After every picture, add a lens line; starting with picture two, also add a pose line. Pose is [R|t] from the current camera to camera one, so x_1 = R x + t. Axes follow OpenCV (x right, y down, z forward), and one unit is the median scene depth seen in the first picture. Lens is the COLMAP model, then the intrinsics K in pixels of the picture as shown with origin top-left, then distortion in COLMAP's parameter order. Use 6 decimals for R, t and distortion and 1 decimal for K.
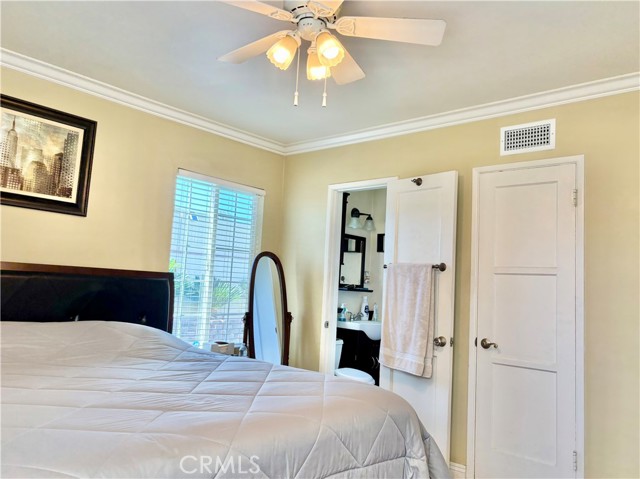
lens RADIAL K [[509.5, 0, 320.0], [0, 509.5, 239.5], [0, 0, 1]] dist [-0.000735, -0.001801]
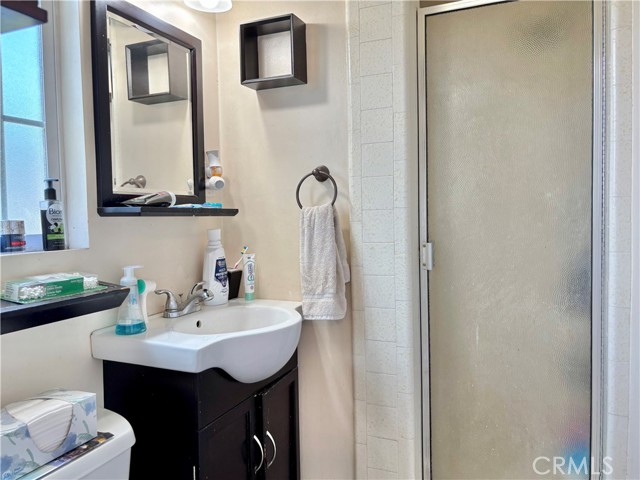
lens RADIAL K [[509.5, 0, 320.0], [0, 509.5, 240.0], [0, 0, 1]] dist [-0.000735, -0.001801]
pose [[0.958703, -0.087142, 0.270729, 0.066546], [0.042806, 0.985271, 0.165555, 0.068484], [-0.281169, -0.147129, 0.948313, 0.684043]]
